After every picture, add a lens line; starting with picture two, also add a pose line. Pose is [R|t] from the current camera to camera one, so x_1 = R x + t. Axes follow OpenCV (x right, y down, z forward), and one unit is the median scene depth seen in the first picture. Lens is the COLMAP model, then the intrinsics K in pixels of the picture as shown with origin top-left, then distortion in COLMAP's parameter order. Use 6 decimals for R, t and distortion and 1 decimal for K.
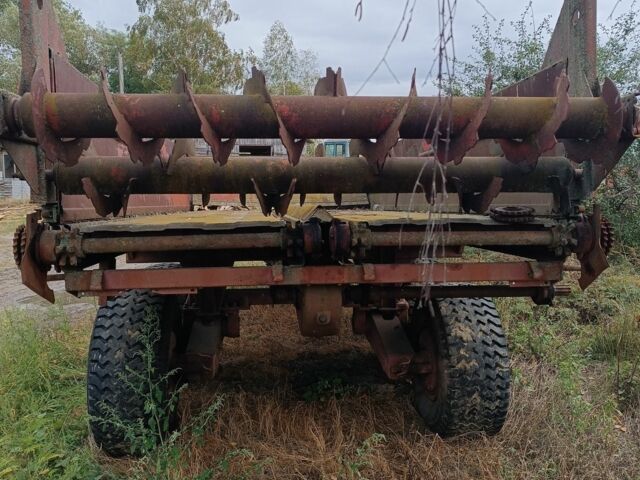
lens RADIAL K [[591.4, 0, 319.6], [0, 591.4, 239.5], [0, 0, 1]] dist [0.010369, 0.000000]
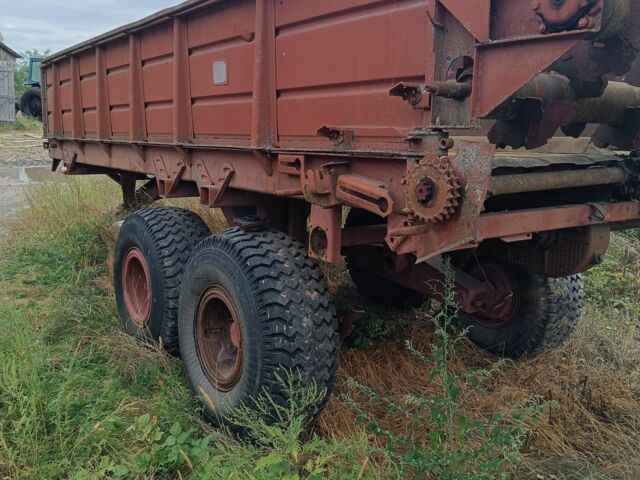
lens RADIAL K [[591.4, 0, 319.8], [0, 591.4, 239.4], [0, 0, 1]] dist [0.010369, 0.000000]
pose [[0.858789, -0.059970, 0.508807, -0.722526], [0.002359, 0.993578, 0.113126, -0.006399], [-0.512323, -0.095951, 0.853416, 0.323010]]
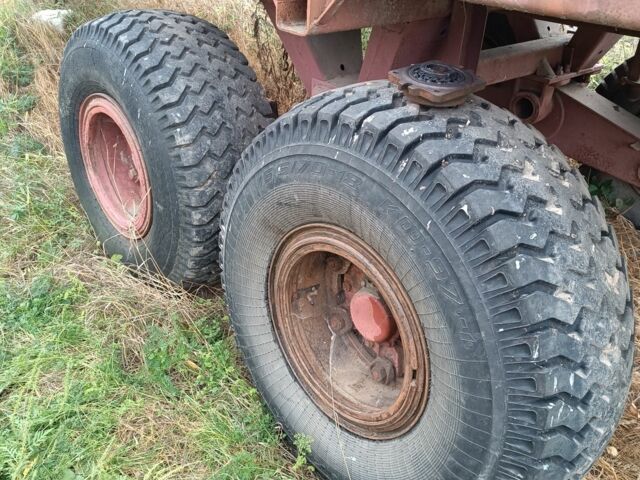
lens RADIAL K [[591.4, 0, 321.4], [0, 591.4, 241.8], [0, 0, 1]] dist [0.010369, 0.000000]
pose [[0.801286, -0.254203, 0.541592, -0.629165], [-0.024044, 0.890832, 0.453697, -0.006112], [-0.597799, -0.376563, 0.707698, 0.887738]]
